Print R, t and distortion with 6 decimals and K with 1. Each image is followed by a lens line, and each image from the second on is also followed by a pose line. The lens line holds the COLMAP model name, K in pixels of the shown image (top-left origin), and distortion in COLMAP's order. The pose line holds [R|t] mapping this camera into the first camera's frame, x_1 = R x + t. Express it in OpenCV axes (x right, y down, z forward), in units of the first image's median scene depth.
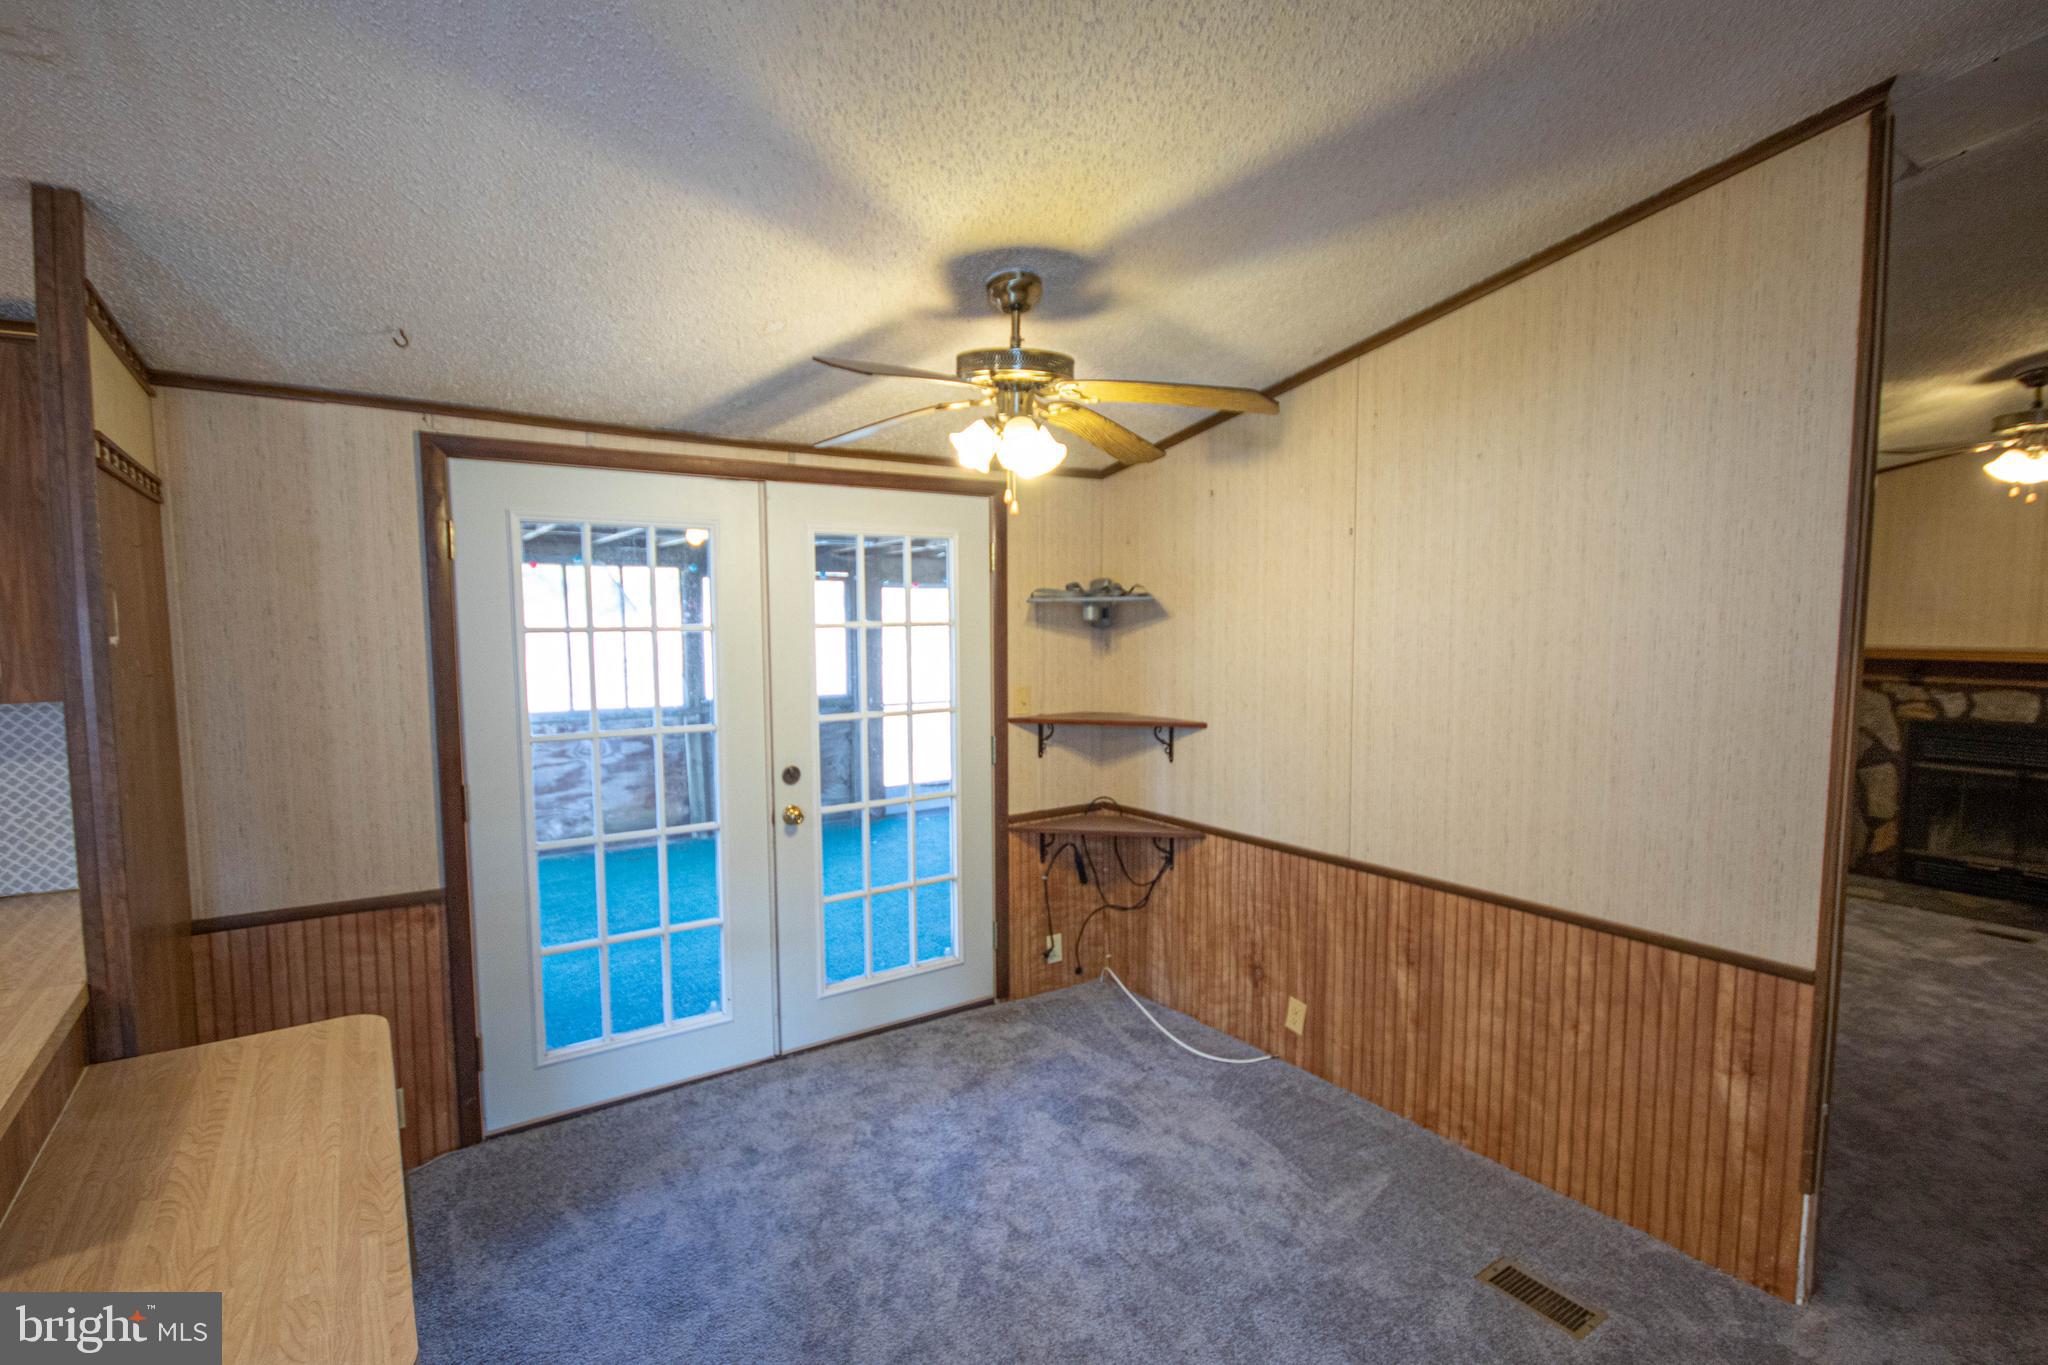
lens RADIAL K [[951.6, 0, 1021.0], [0, 951.6, 698.8], [0, 0, 1]] dist [0.010385, -0.013597]
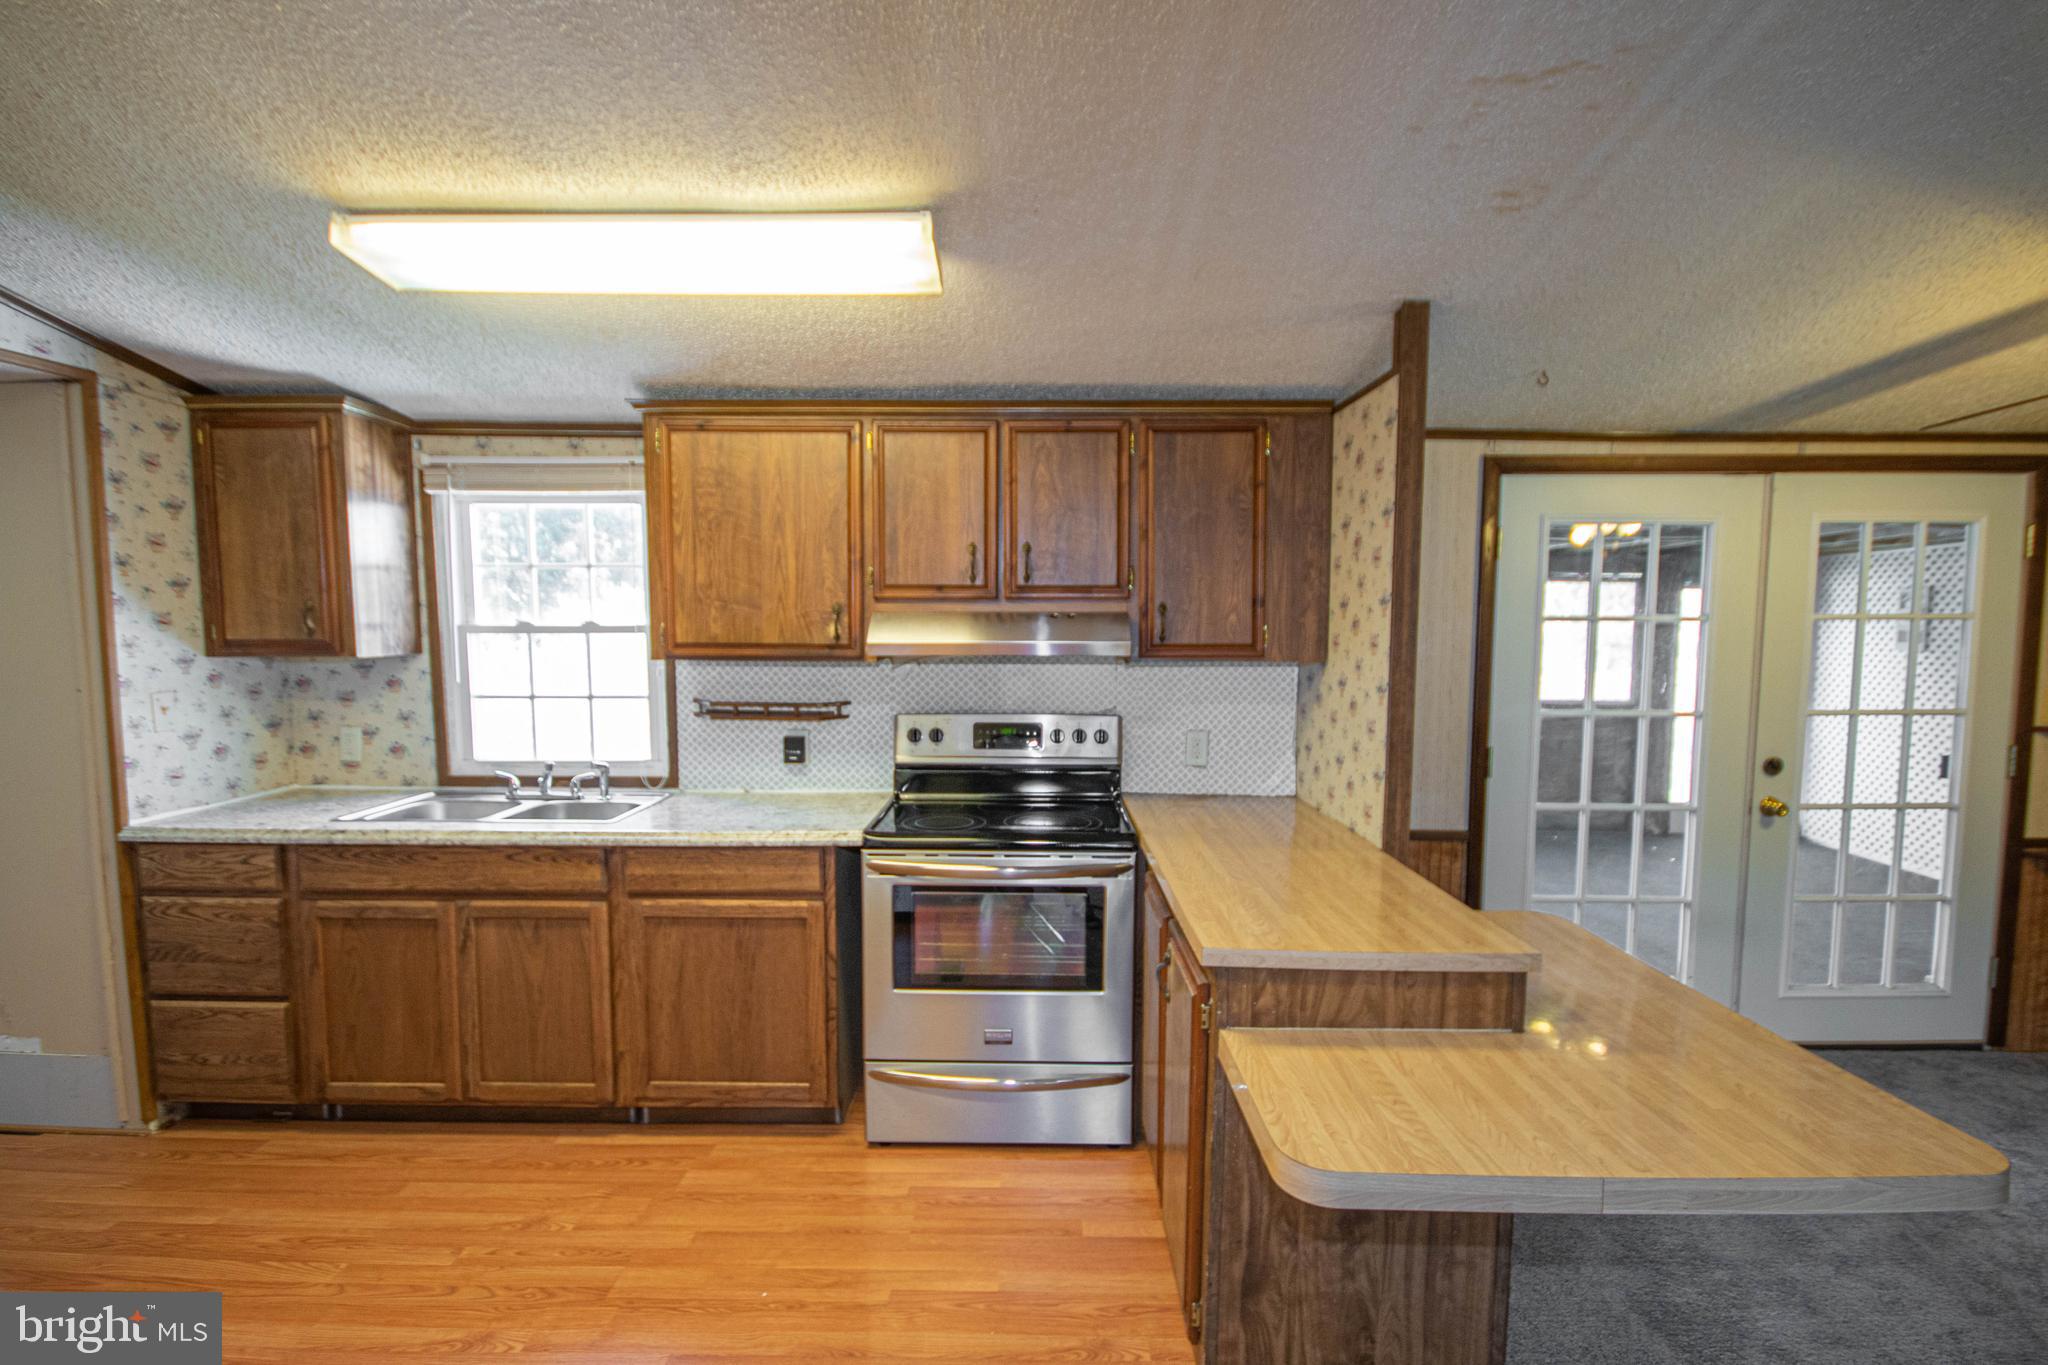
lens RADIAL K [[951.6, 0, 1009.8], [0, 951.6, 702.8], [0, 0, 1]] dist [0.010385, -0.013597]
pose [[0.821381, 0.047812, -0.568373, -0.335567], [-0.051775, 0.998617, 0.009182, 0.046057], [0.568026, 0.021885, 0.822720, -0.273740]]
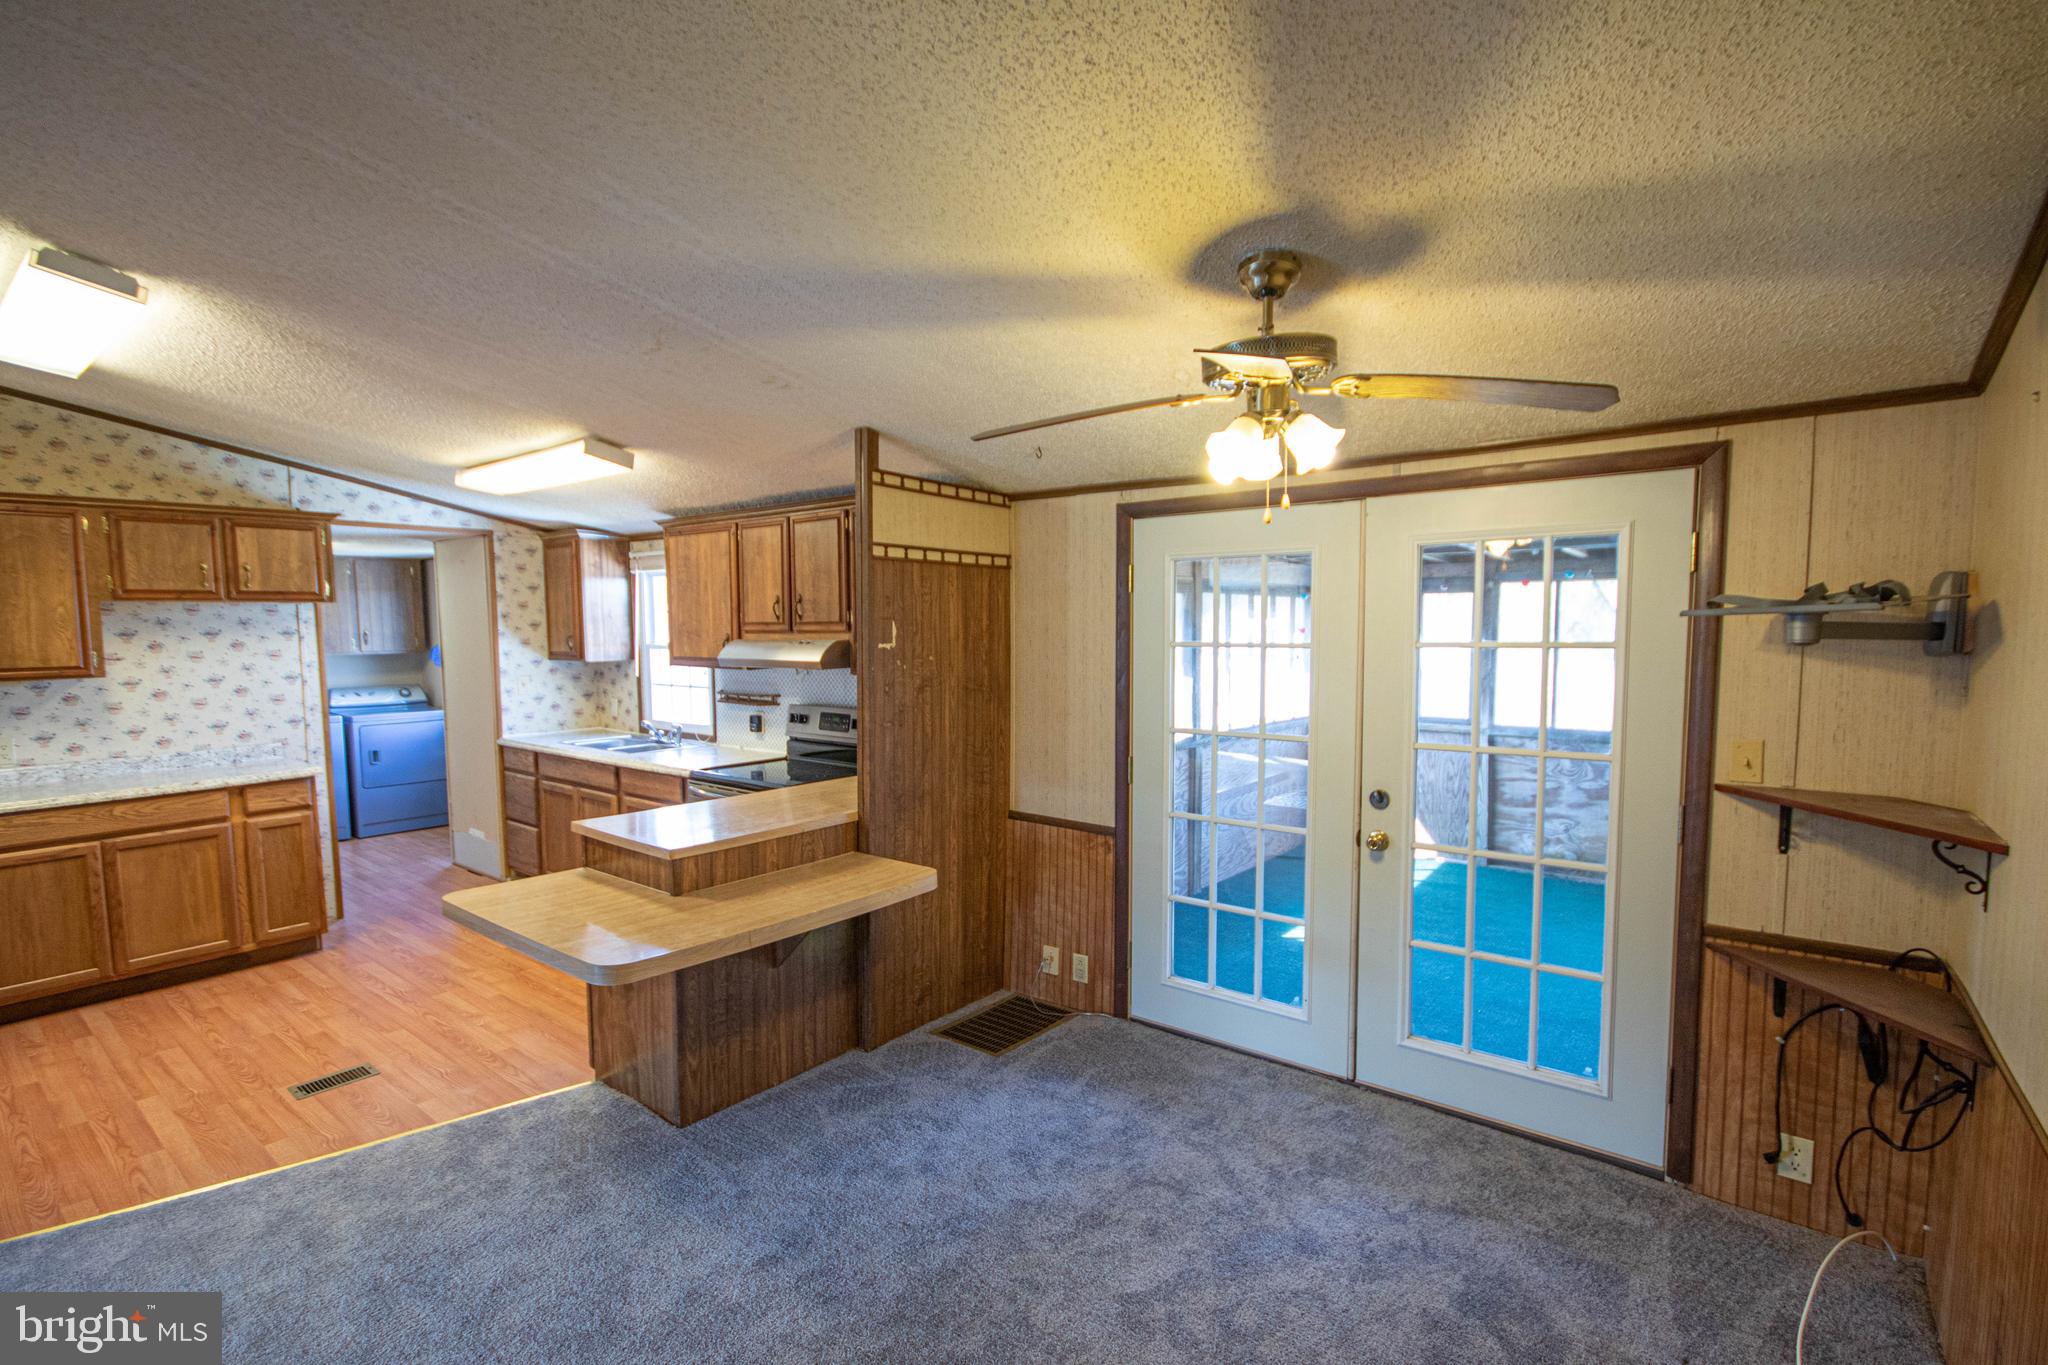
lens RADIAL K [[951.6, 0, 1044.9], [0, 951.6, 703.3], [0, 0, 1]] dist [0.010385, -0.013597]
pose [[0.303417, 0.073685, -0.950005, 0.564855], [-0.081355, 0.995368, 0.051220, -0.038083], [0.949379, 0.061747, 0.308006, 0.380254]]
